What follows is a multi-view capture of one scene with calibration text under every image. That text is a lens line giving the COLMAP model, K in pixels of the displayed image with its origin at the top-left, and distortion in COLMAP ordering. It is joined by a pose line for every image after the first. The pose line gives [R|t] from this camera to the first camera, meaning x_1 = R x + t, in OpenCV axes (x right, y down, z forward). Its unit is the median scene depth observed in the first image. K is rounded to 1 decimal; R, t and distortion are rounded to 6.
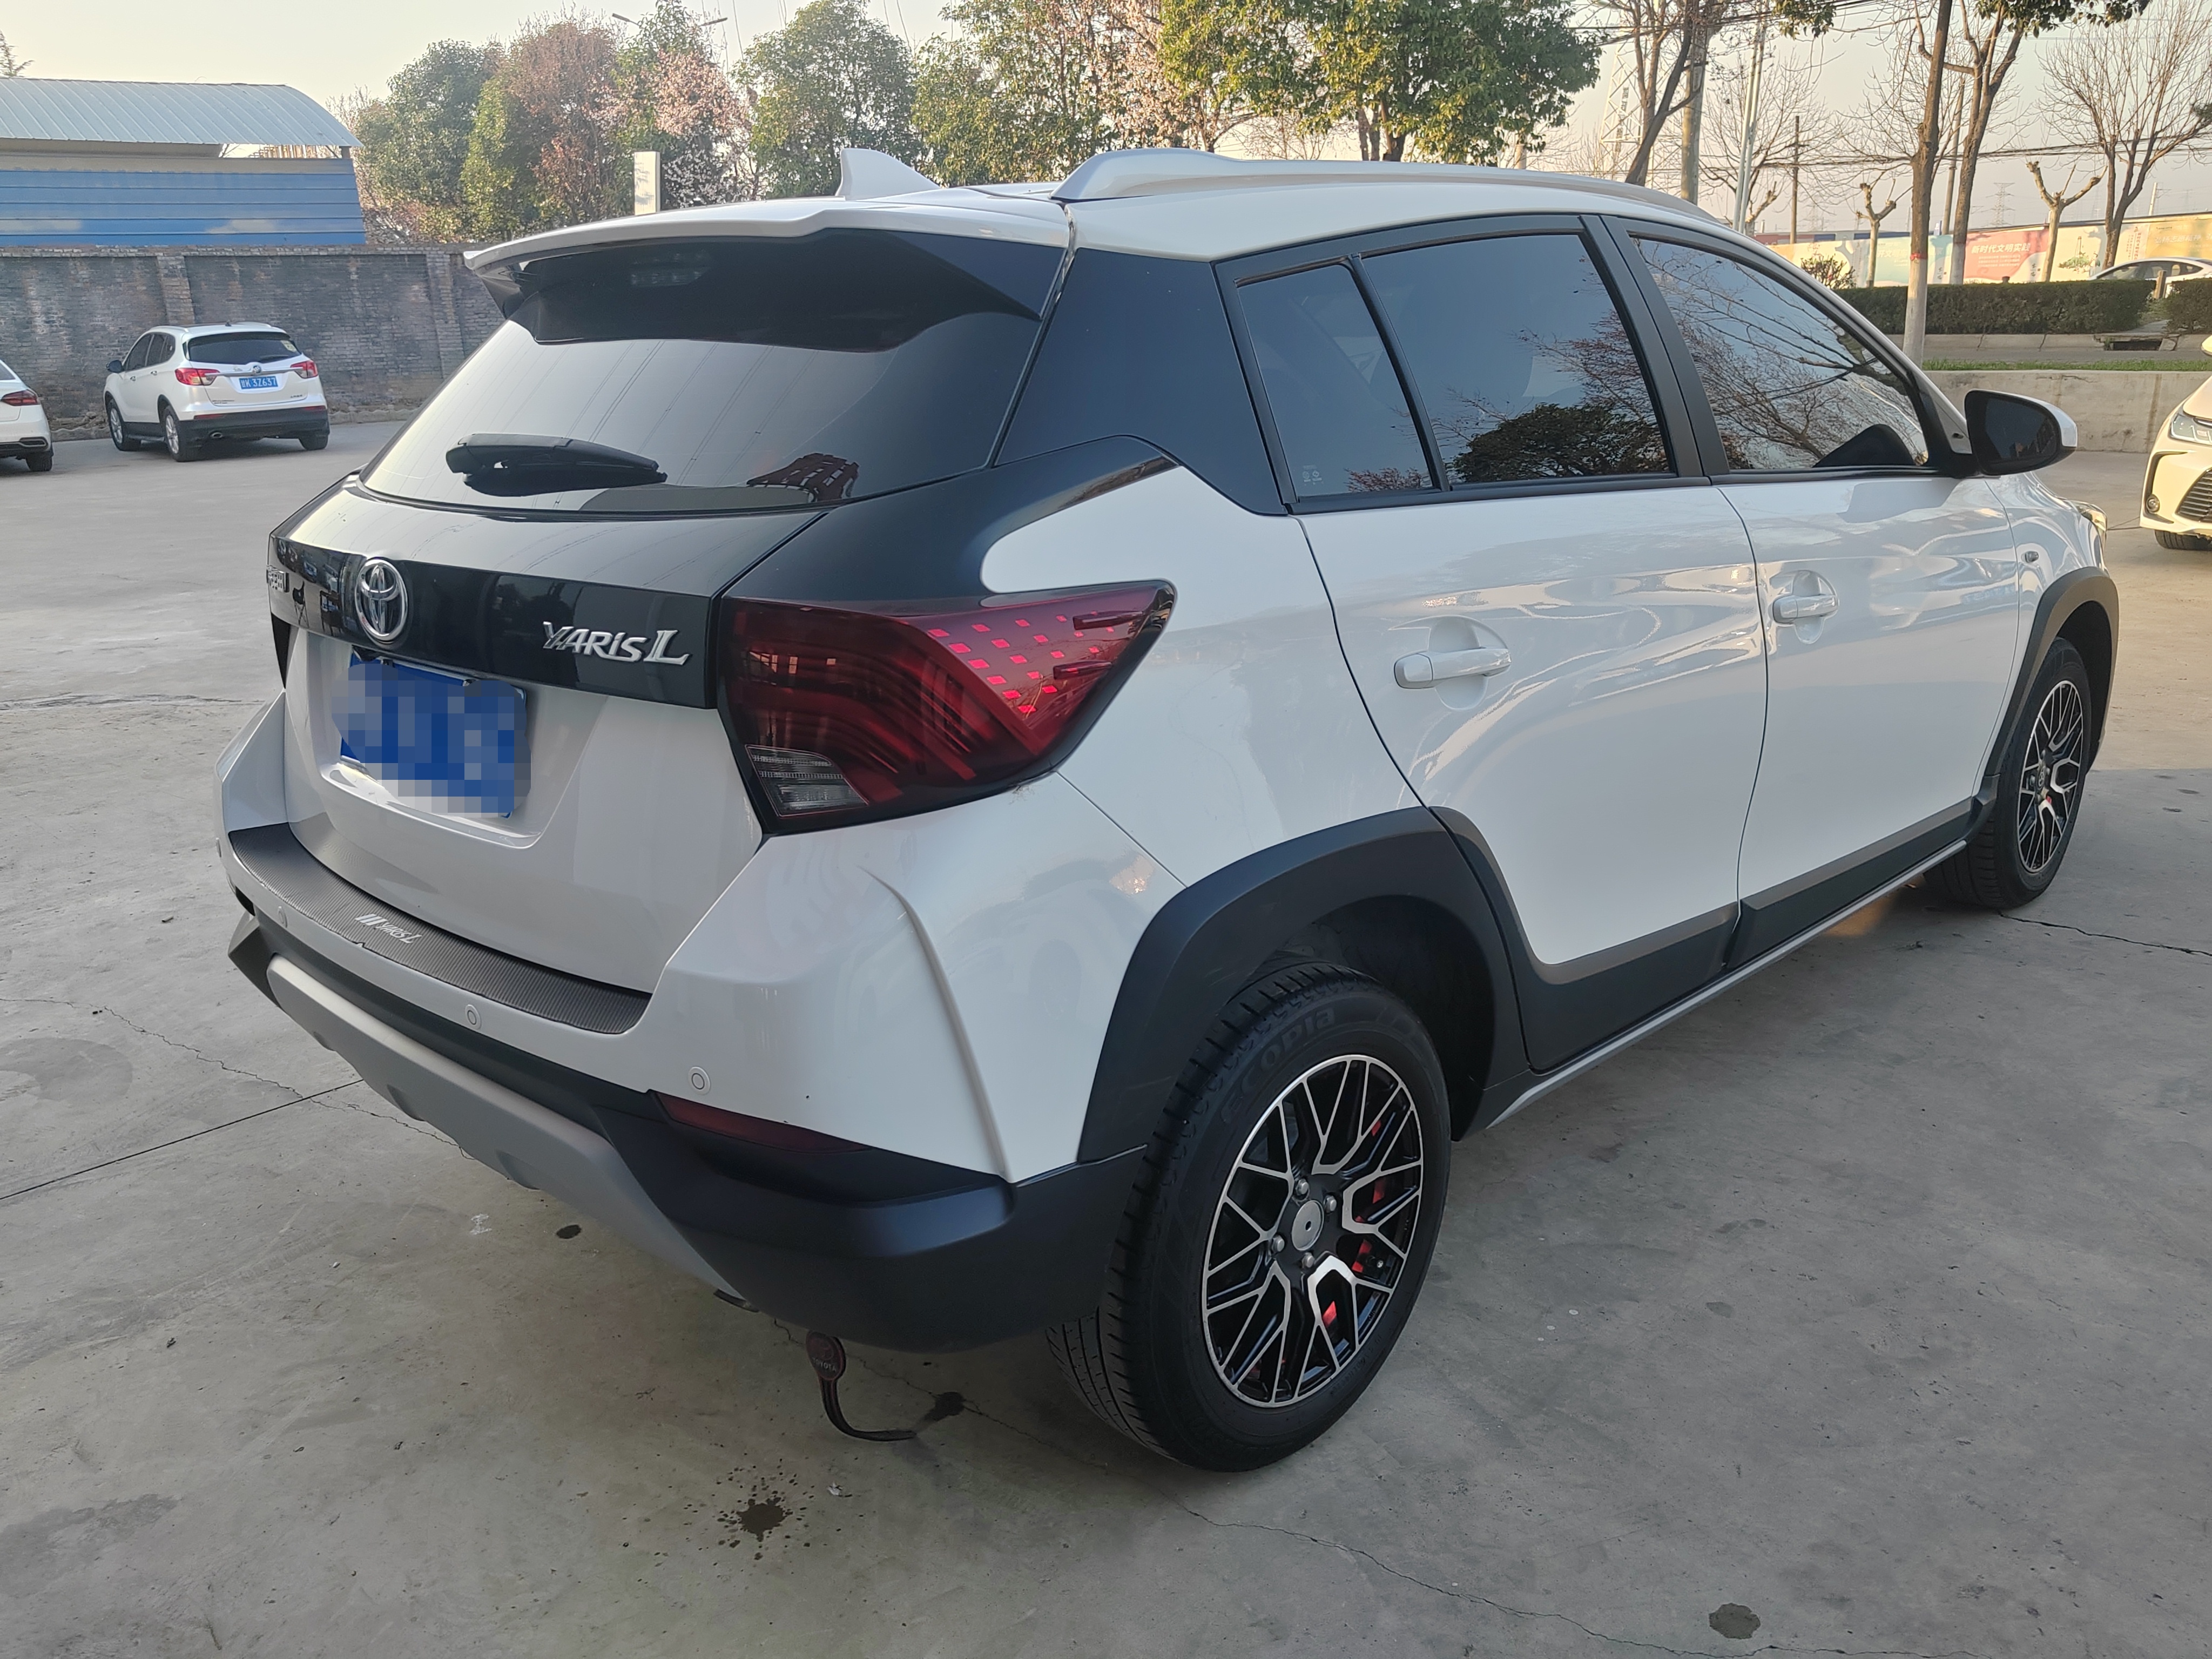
lens RADIAL K [[1720.0, 0, 1103.6], [0, 1720.0, 827.1], [0, 0, 1]] dist [0.016740, -0.021076]
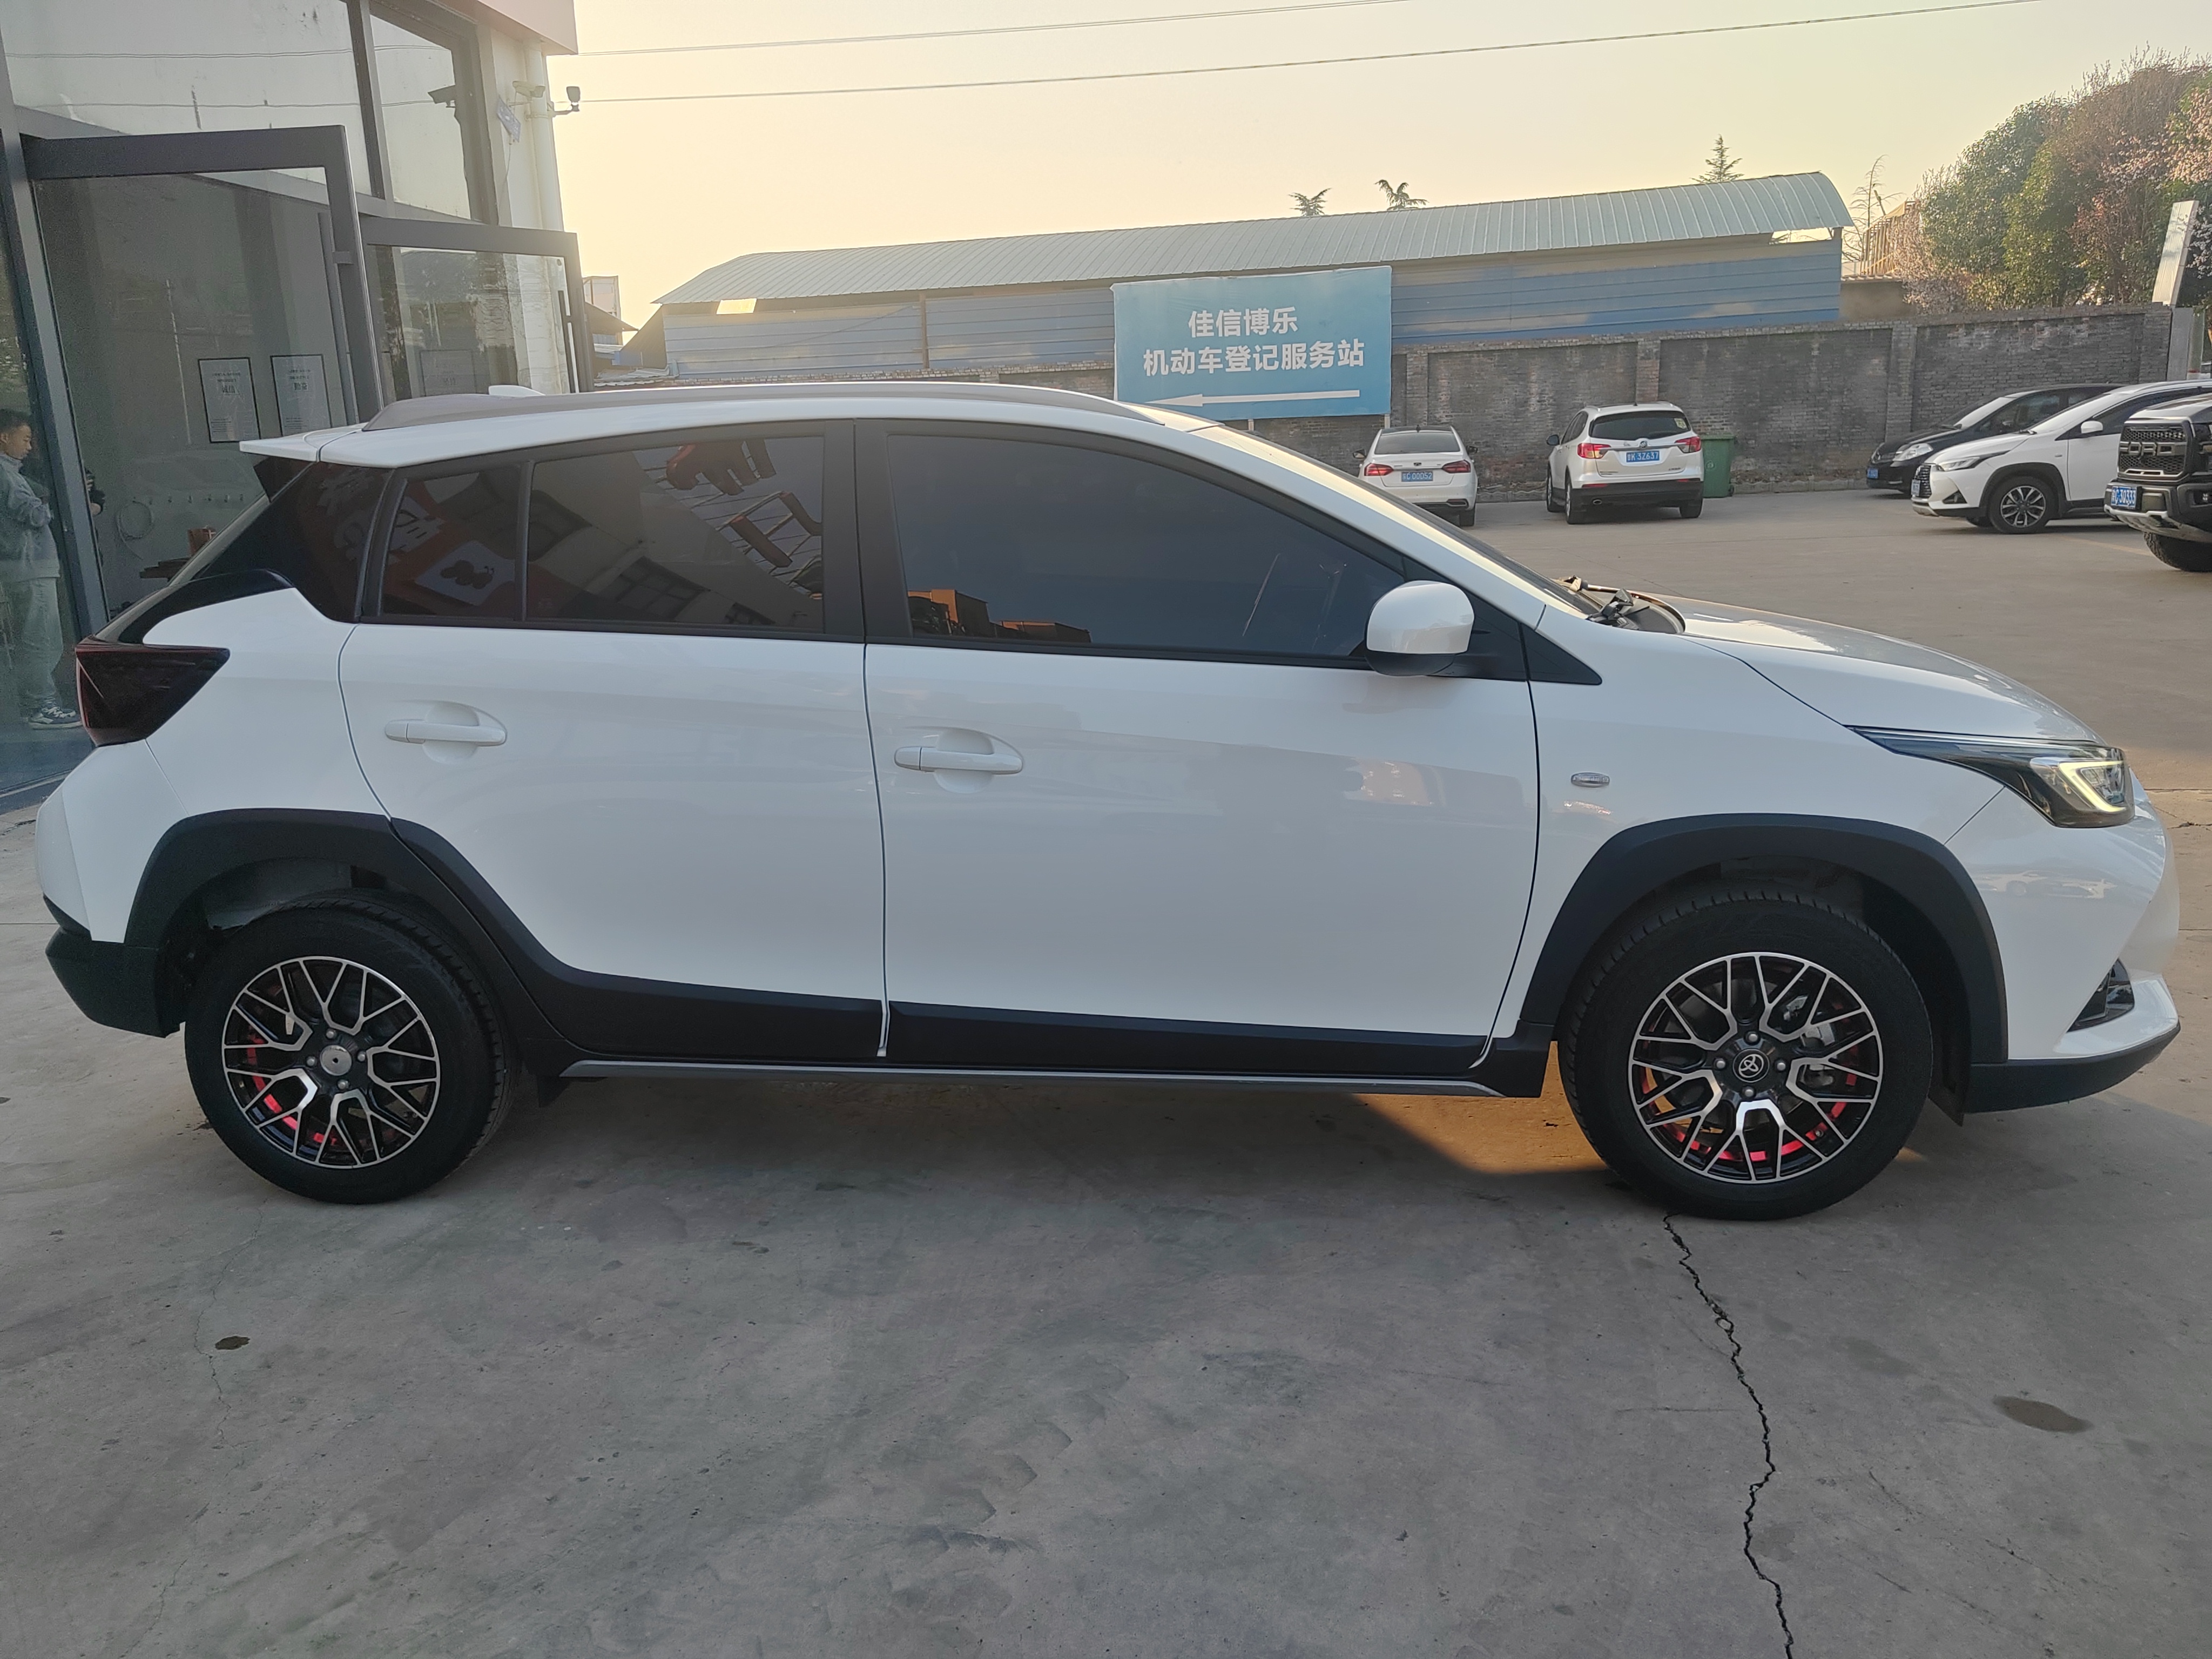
lens RADIAL K [[1720.0, 0, 1109.2], [0, 1720.0, 837.3], [0, 0, 1]] dist [0.016740, -0.021076]
pose [[0.626925, 0.182051, -0.757511, 0.171638], [-0.202314, 0.977001, 0.067362, -0.022187], [0.752352, 0.111024, 0.649338, 0.046542]]
